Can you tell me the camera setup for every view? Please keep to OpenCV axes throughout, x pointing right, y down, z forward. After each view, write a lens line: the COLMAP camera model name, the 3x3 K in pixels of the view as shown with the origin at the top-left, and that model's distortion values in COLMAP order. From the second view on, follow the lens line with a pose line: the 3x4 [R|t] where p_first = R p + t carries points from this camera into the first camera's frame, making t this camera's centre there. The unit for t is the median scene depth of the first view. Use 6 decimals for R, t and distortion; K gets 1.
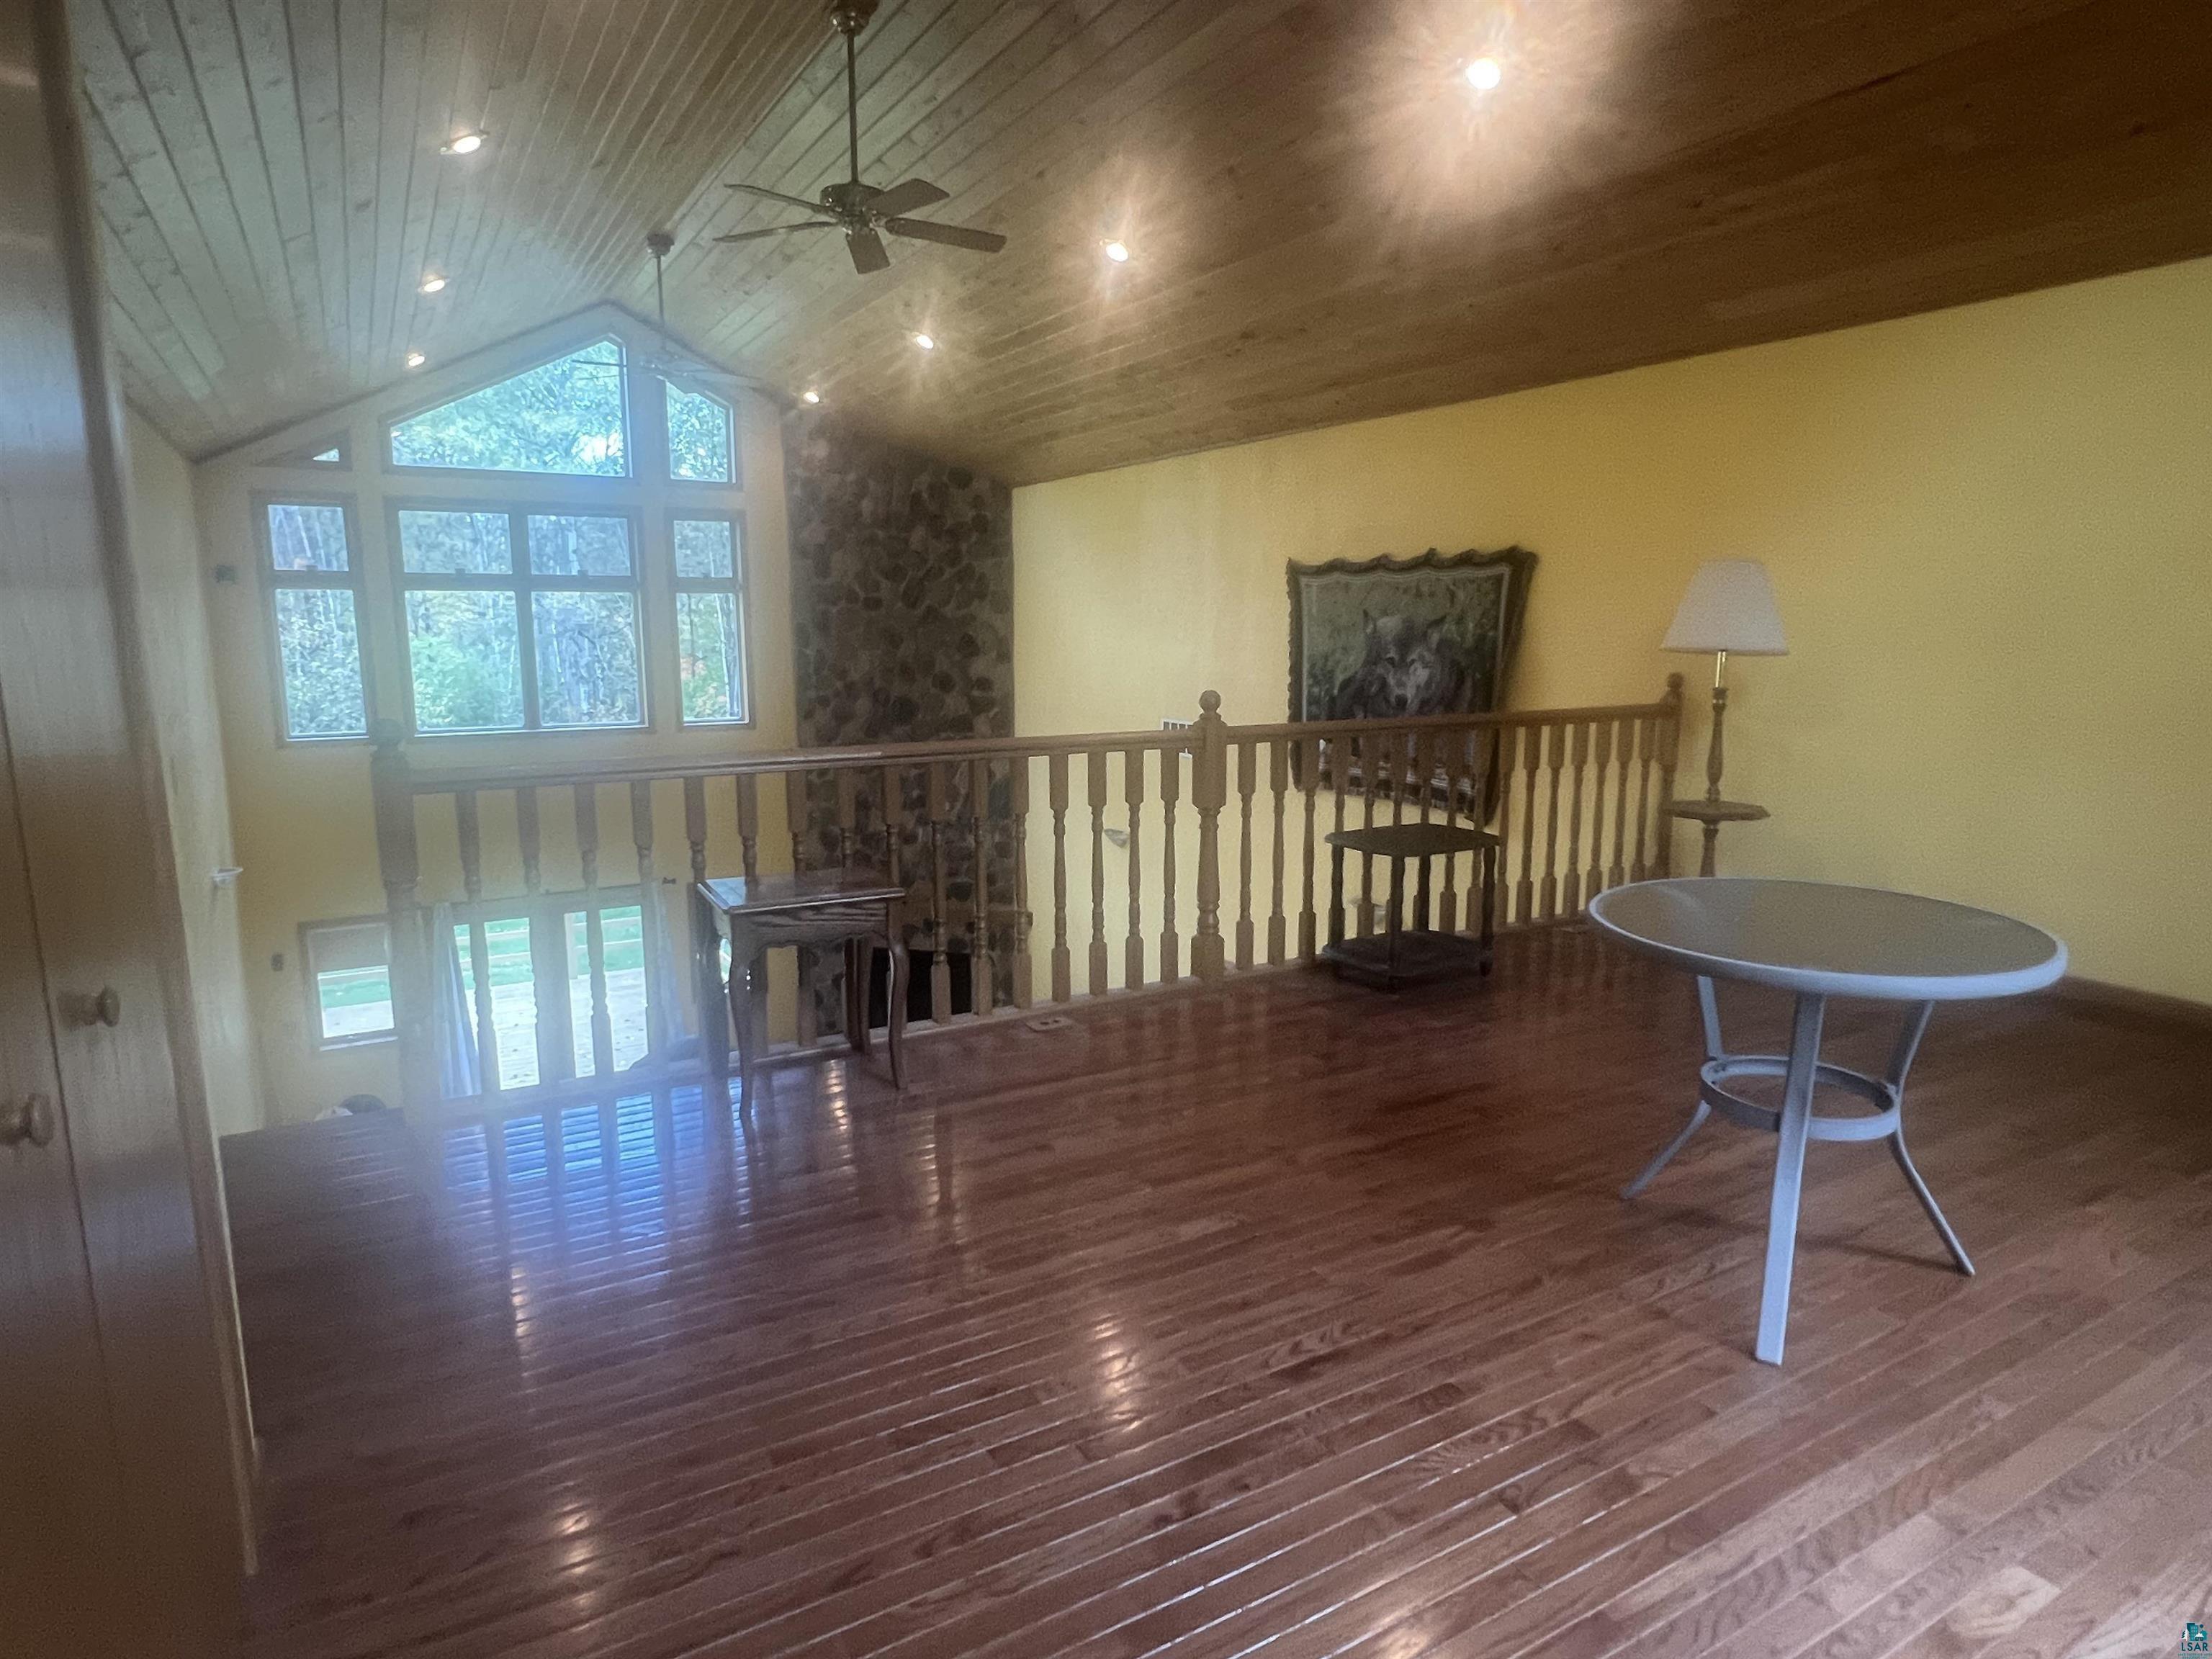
lens RADIAL K [[1265.5, 0, 1107.2], [0, 1265.5, 832.3], [0, 0, 1]] dist [-0.003929, -0.001105]
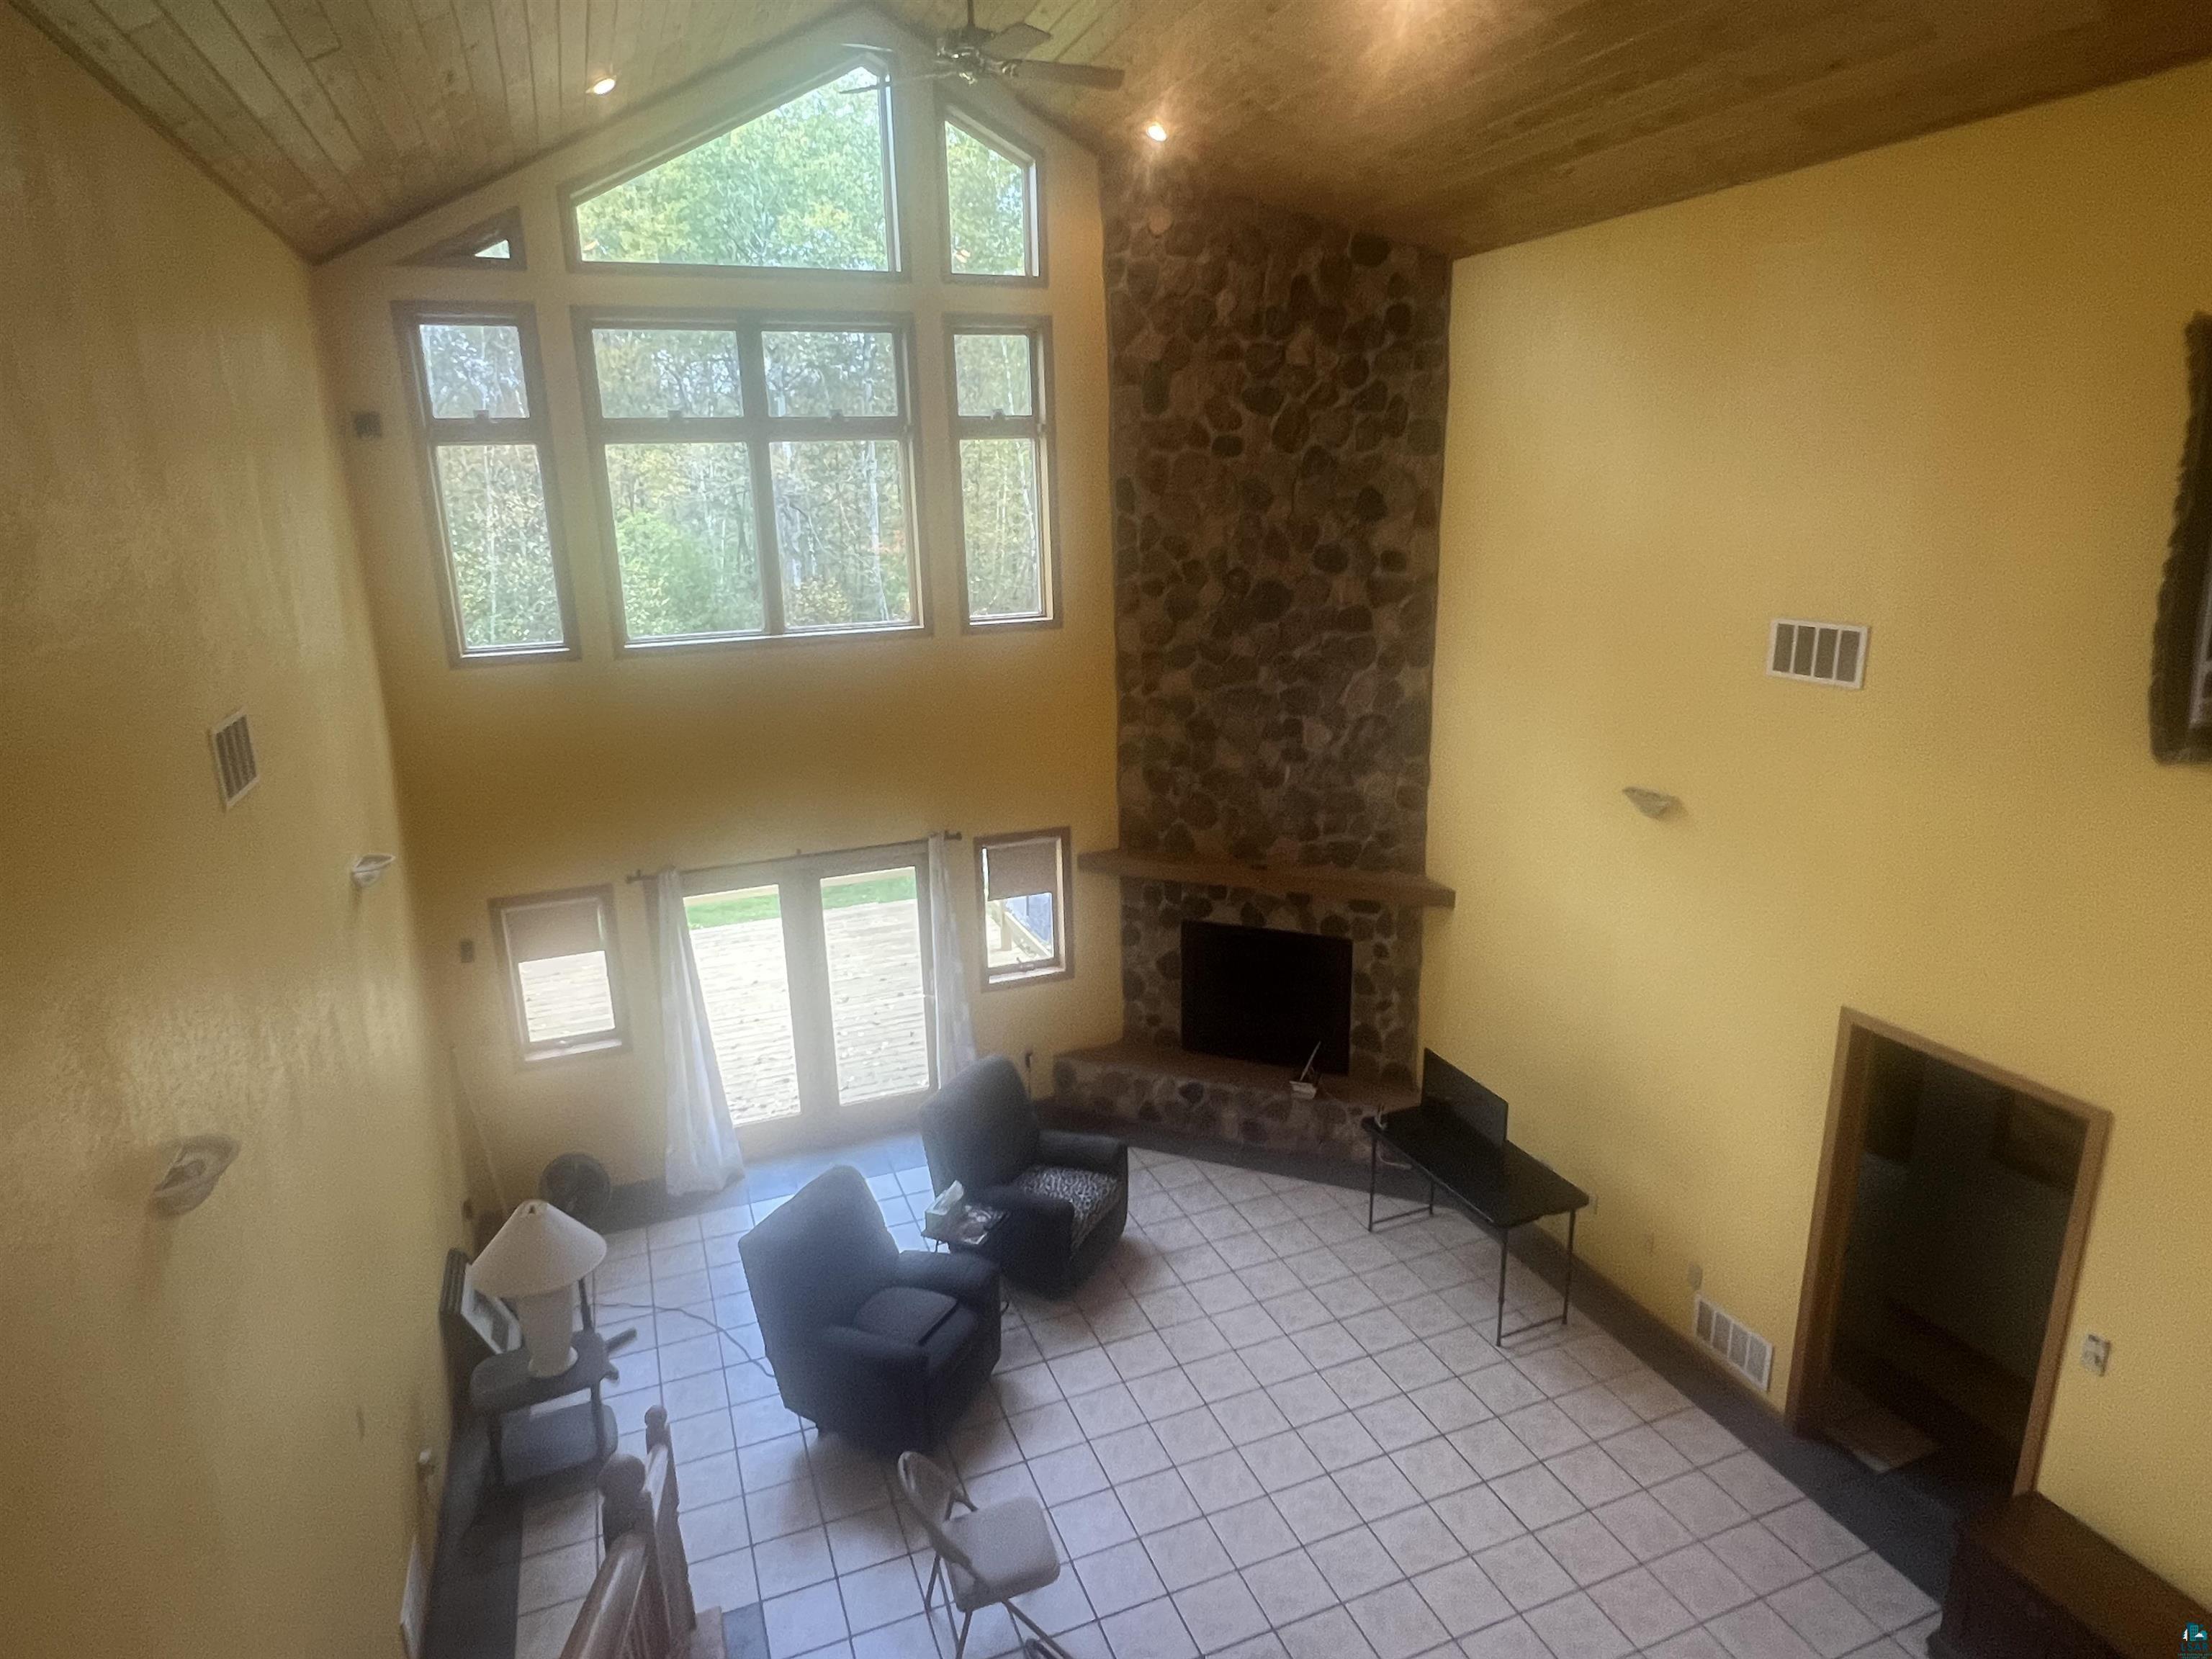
lens RADIAL K [[1265.5, 0, 1101.3], [0, 1265.5, 830.4], [0, 0, 1]] dist [-0.003929, -0.001105]
pose [[0.988417, 0.015717, -0.150944, -0.154772], [-0.000272, 0.994804, 0.101804, -0.042914], [0.151760, -0.100584, 0.983286, 0.295266]]
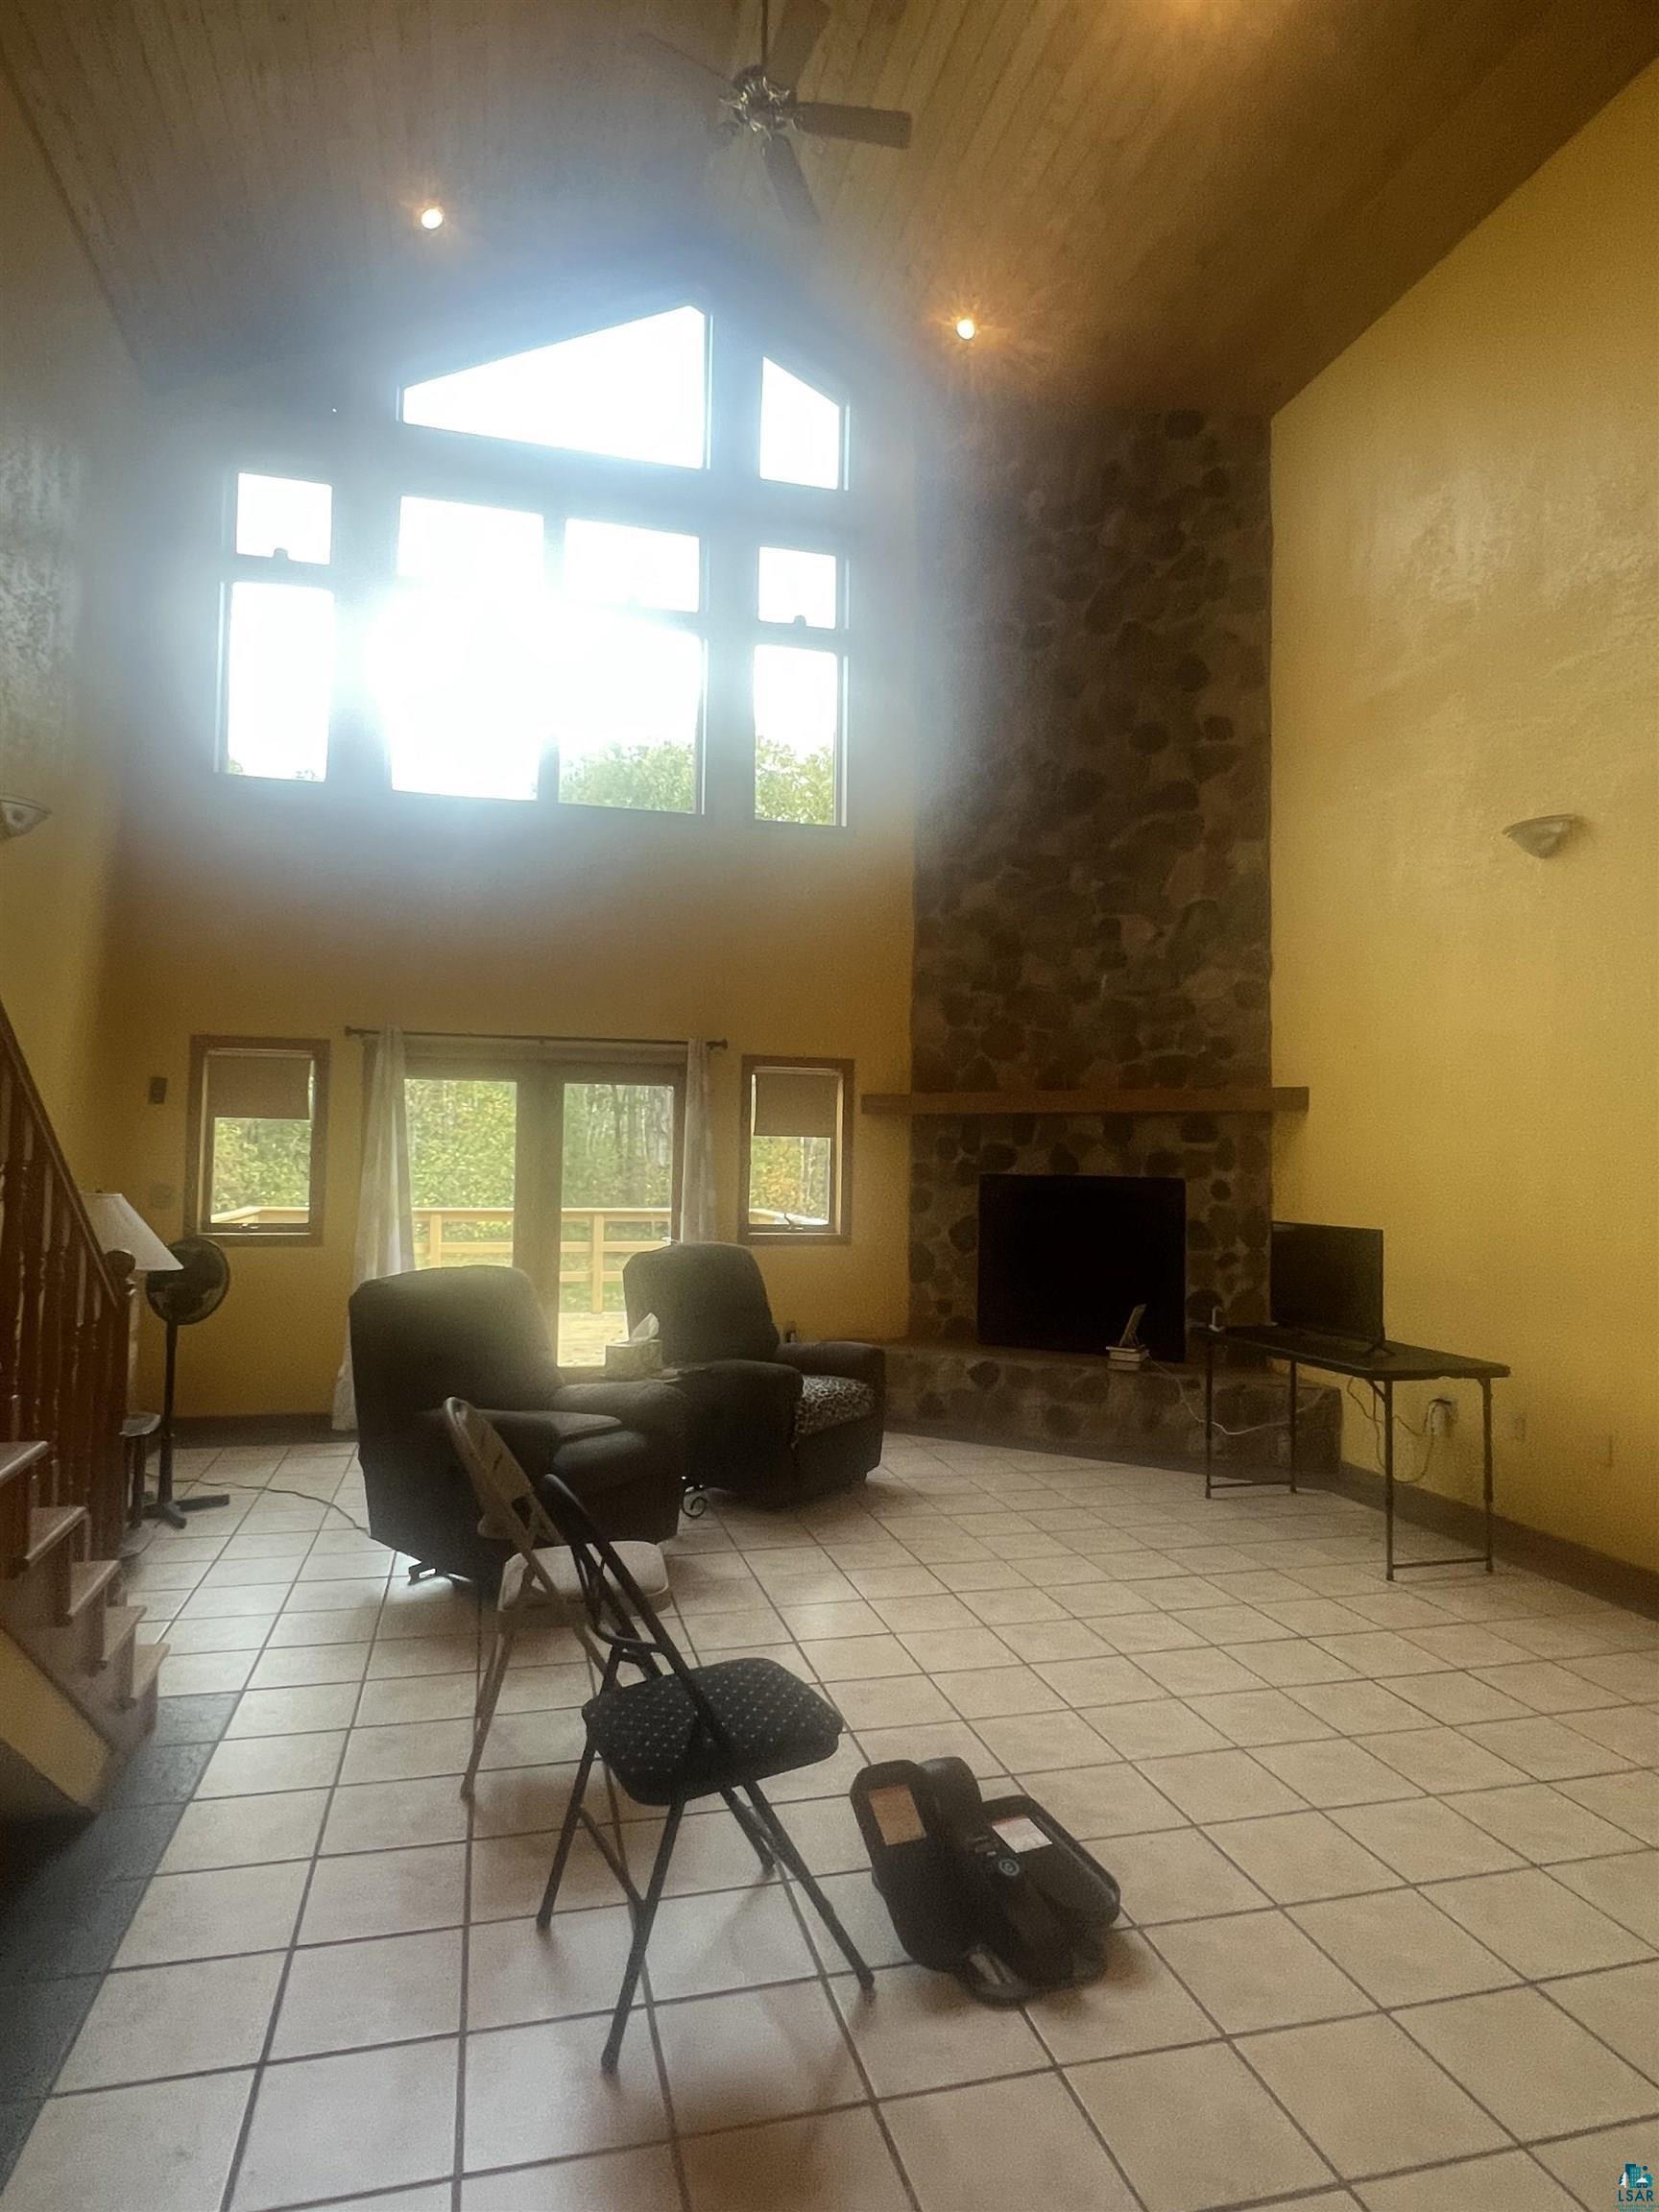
lens RADIAL K [[1265.5, 0, 823.6], [0, 1265.5, 1101.2], [0, 0, 1]] dist [-0.003929, -0.001105]
pose [[0.963214, 0.001907, -0.268730, -0.122292], [-0.058038, 0.977852, -0.201088, 0.206534], [0.262395, 0.209287, 0.941991, 0.421788]]
